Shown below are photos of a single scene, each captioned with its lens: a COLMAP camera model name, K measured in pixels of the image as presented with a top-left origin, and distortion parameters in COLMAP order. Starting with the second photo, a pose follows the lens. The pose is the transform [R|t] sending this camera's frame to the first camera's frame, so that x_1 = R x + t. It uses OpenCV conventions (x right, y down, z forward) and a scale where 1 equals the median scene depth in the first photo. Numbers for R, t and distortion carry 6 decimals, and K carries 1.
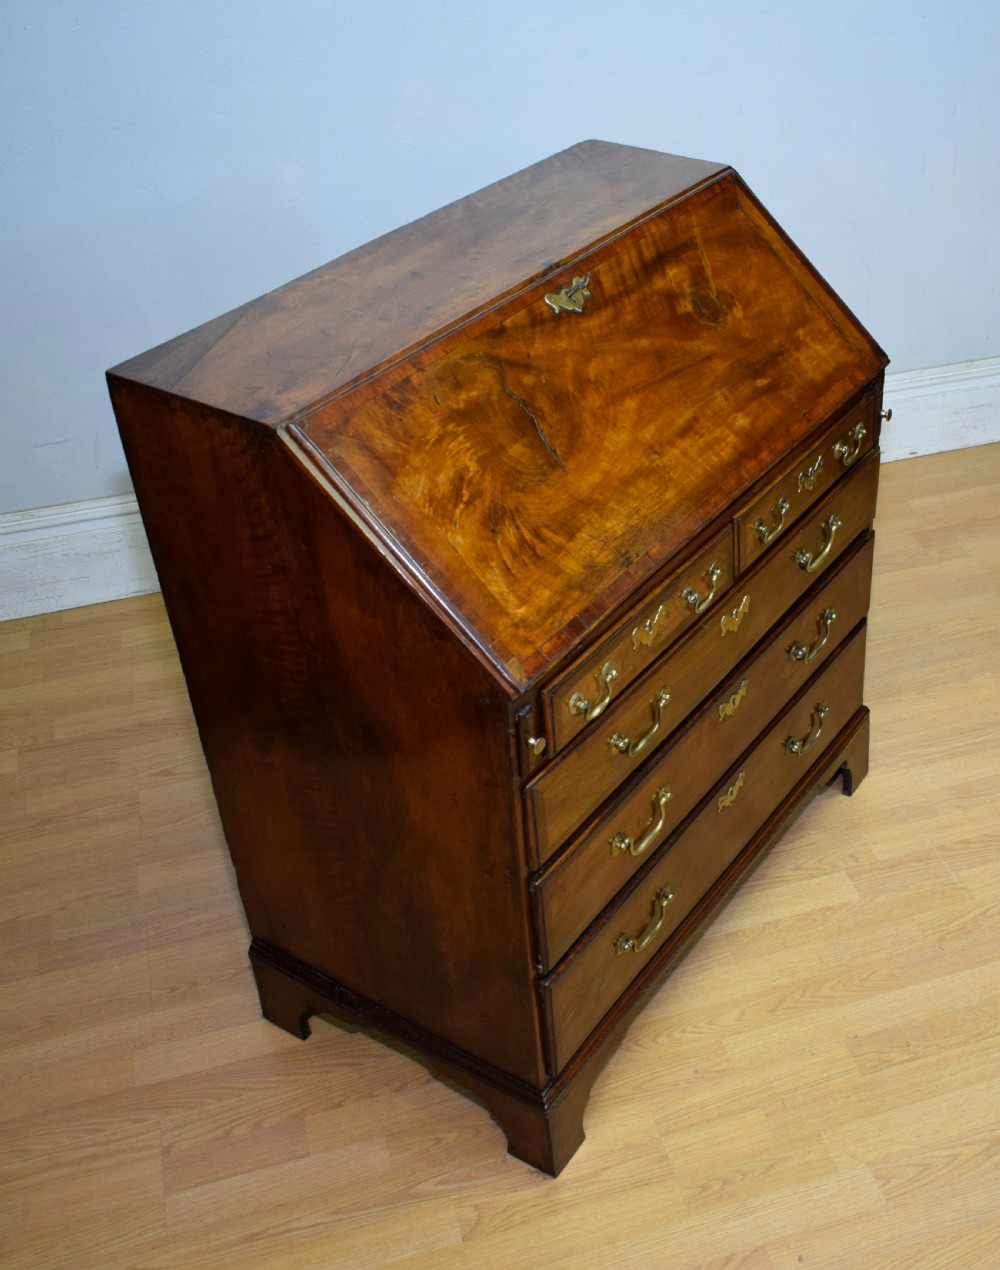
lens RADIAL K [[1461.1, 0, 699.5], [0, 1461.1, 641.8], [0, 0, 1]] dist [-0.023050, 0.000000]
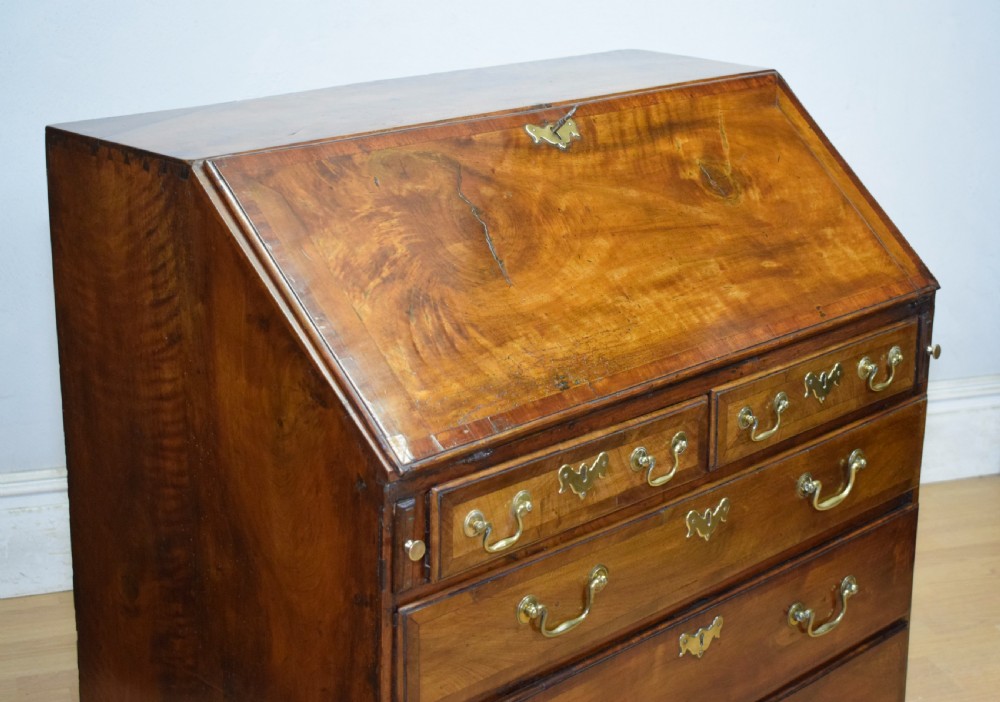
lens RADIAL K [[1802.7, 0, 578.6], [0, 1802.7, 340.2], [0, 0, 1]] dist [-0.032618, 0.000000]
pose [[0.979646, 0.082128, -0.183164, 0.142021], [-0.138529, 0.936963, -0.320797, 0.243028], [0.145272, 0.339641, 0.929269, 0.002940]]
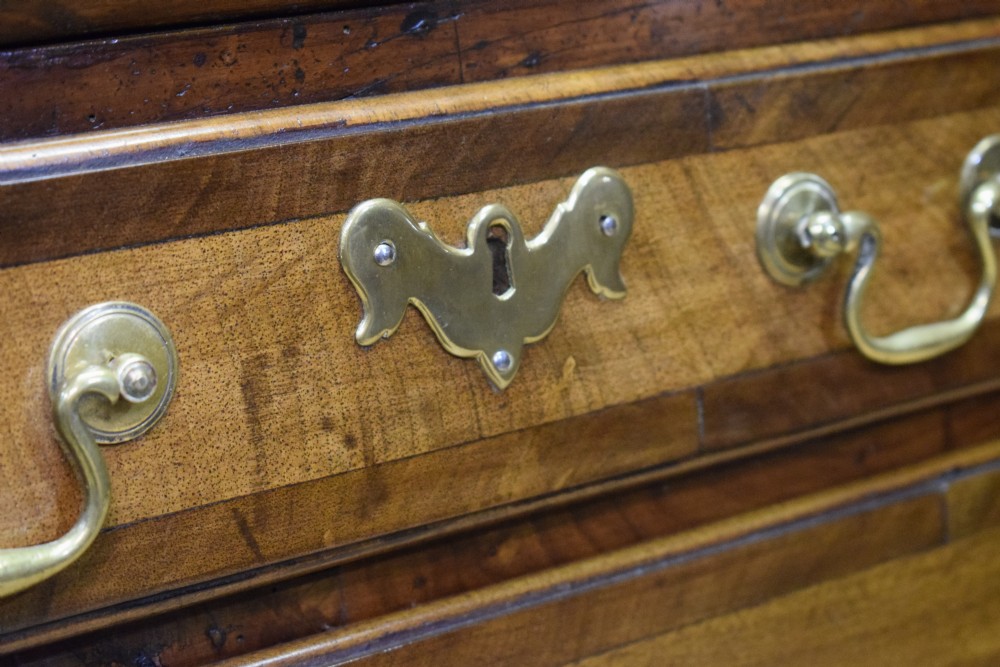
lens RADIAL K [[2267.0, 0, 528.3], [0, 2267.0, 340.3], [0, 0, 1]] dist [-0.007334, 0.000000]
pose [[0.917734, 0.022264, -0.396572, 0.075023], [-0.177510, 0.916163, -0.359354, 0.092908], [0.355324, 0.400187, 0.844746, 0.743654]]
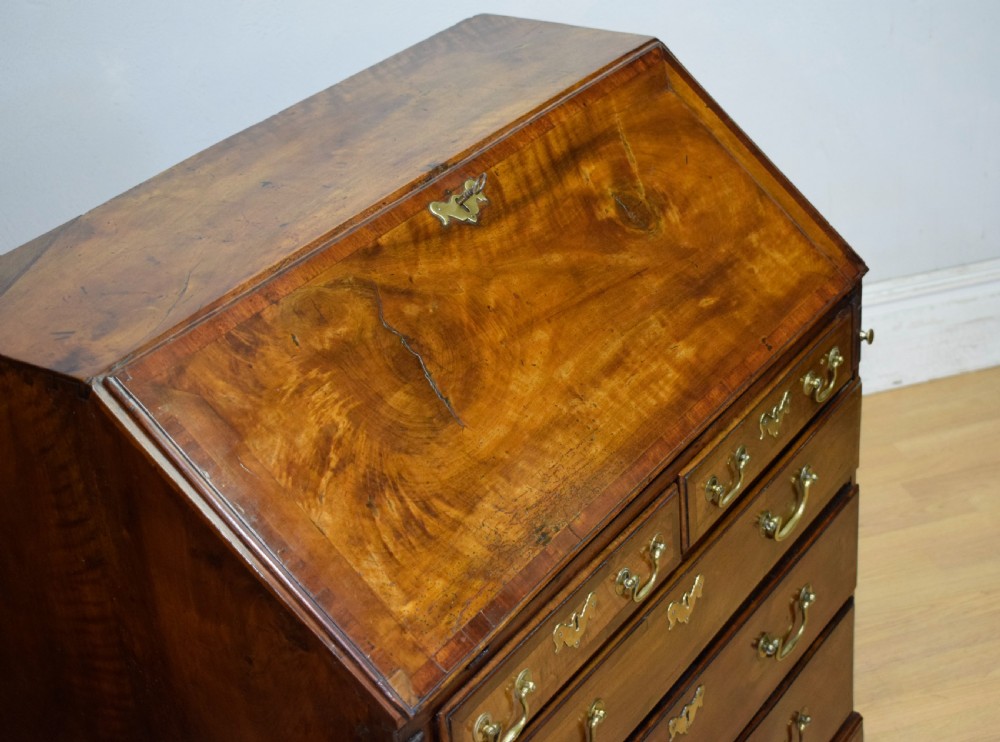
lens RADIAL K [[1820.6, 0, 568.6], [0, 1820.6, 371.4], [0, 0, 1]] dist [-0.046371, 0.000000]
pose [[0.998909, -0.036088, -0.029636, -0.004651], [0.031631, 0.989773, -0.139099, -0.007603], [0.034353, 0.138010, 0.989835, 0.037069]]
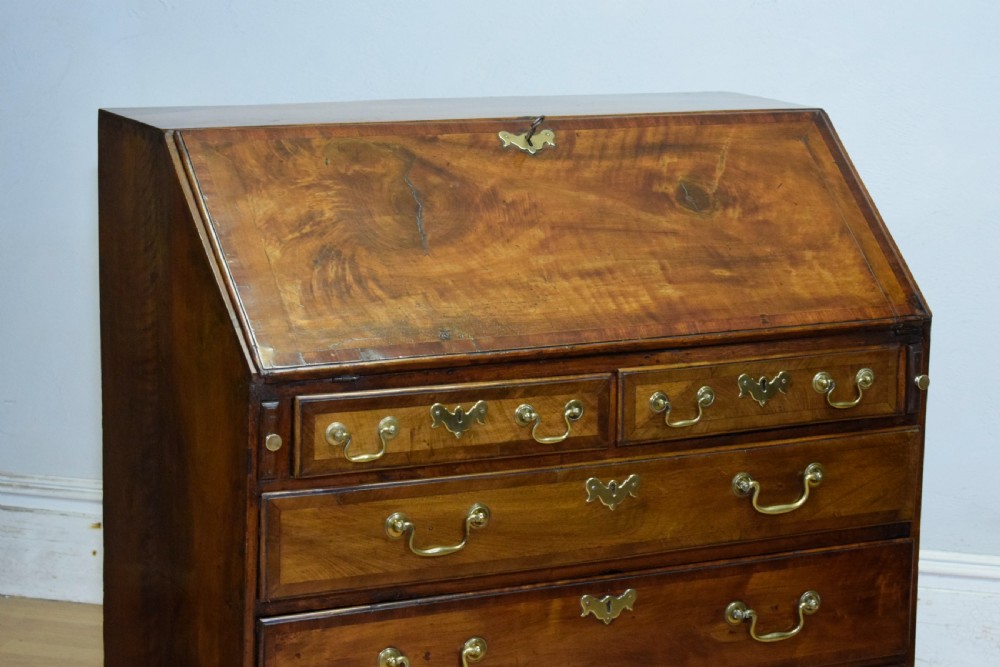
lens RADIAL K [[2503.4, 0, 520.1], [0, 2503.4, 346.8], [0, 0, 1]] dist [0.000720, 0.000000]
pose [[0.847365, 0.124234, -0.516274, 0.828039], [-0.333076, 0.881554, -0.334548, 0.478278], [0.413561, 0.455443, 0.788377, -0.315545]]
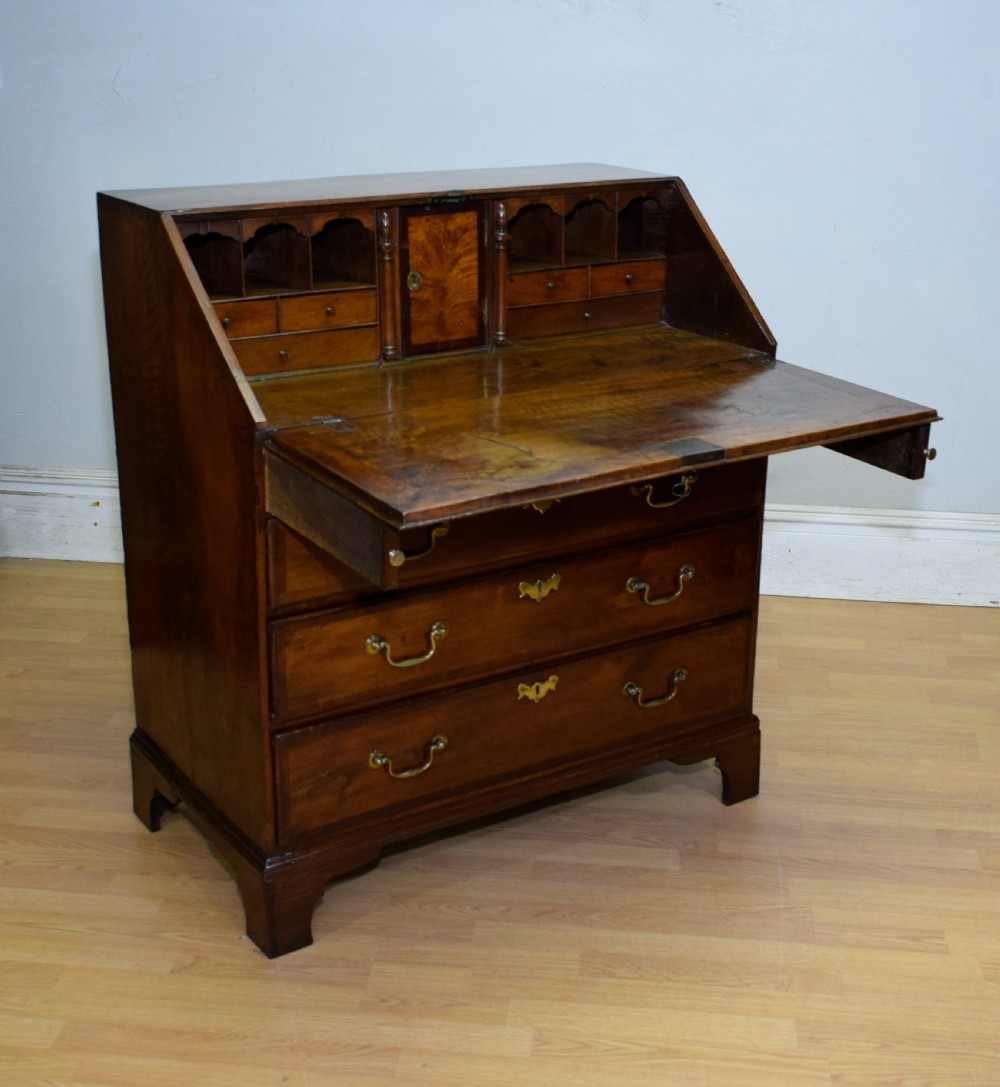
lens RADIAL K [[1595.7, 0, 510.7], [0, 1595.7, 604.8], [0, 0, 1]] dist [-0.031185, 0.000000]
pose [[0.903622, 0.171031, -0.392704, 0.542078], [-0.266756, 0.942026, -0.203540, 0.344513], [0.335126, 0.288679, 0.896859, -0.104160]]
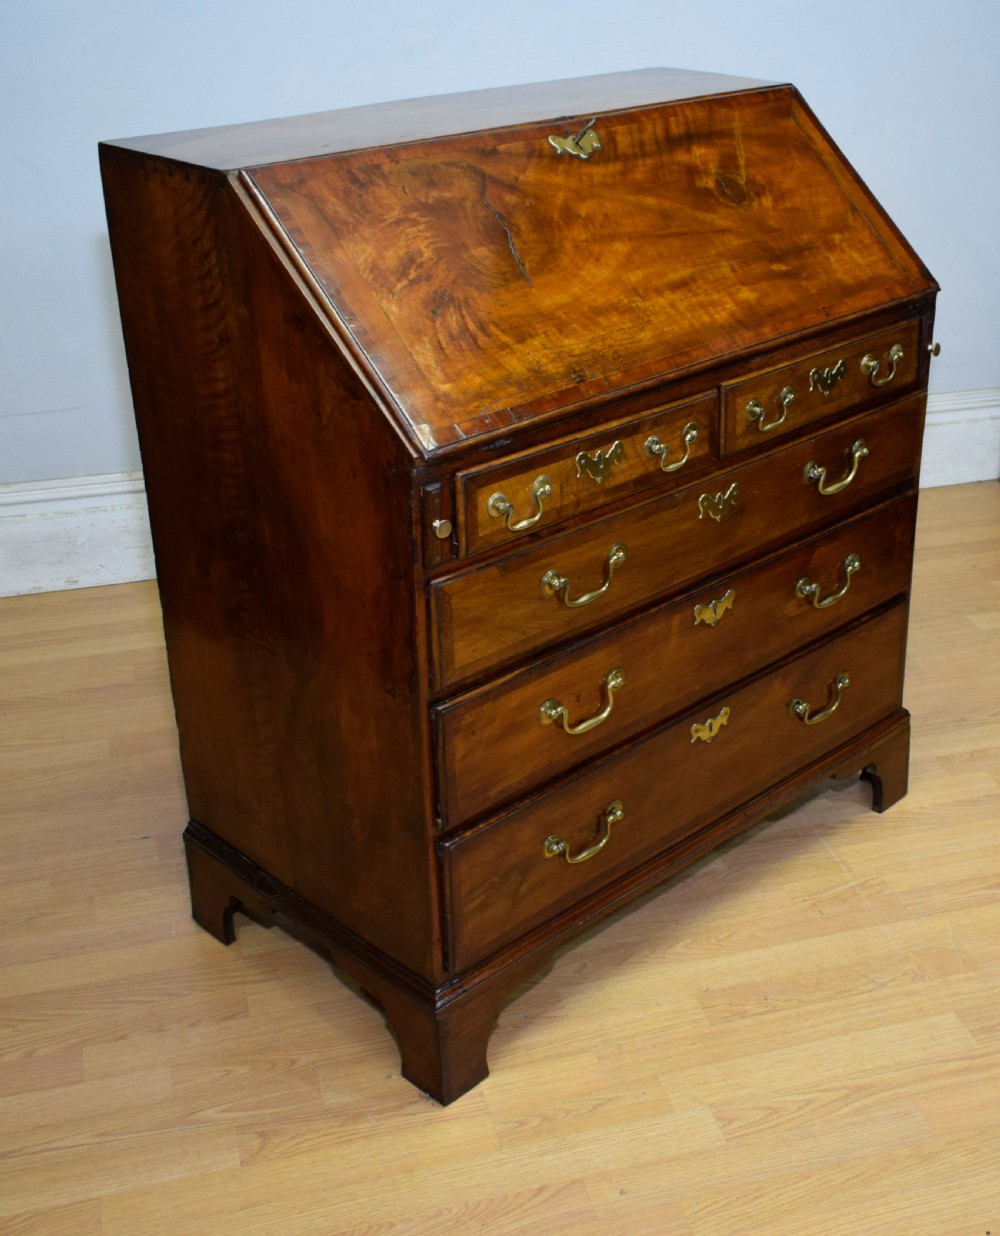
lens RADIAL K [[1586.5, 0, 640.3], [0, 1586.5, 646.0], [0, 0, 1]] dist [-0.029943, 0.000000]
pose [[0.977598, 0.105765, -0.181980, 0.180351], [-0.133577, 0.979917, -0.148055, 0.243127], [0.162666, 0.169047, 0.972092, 0.037823]]
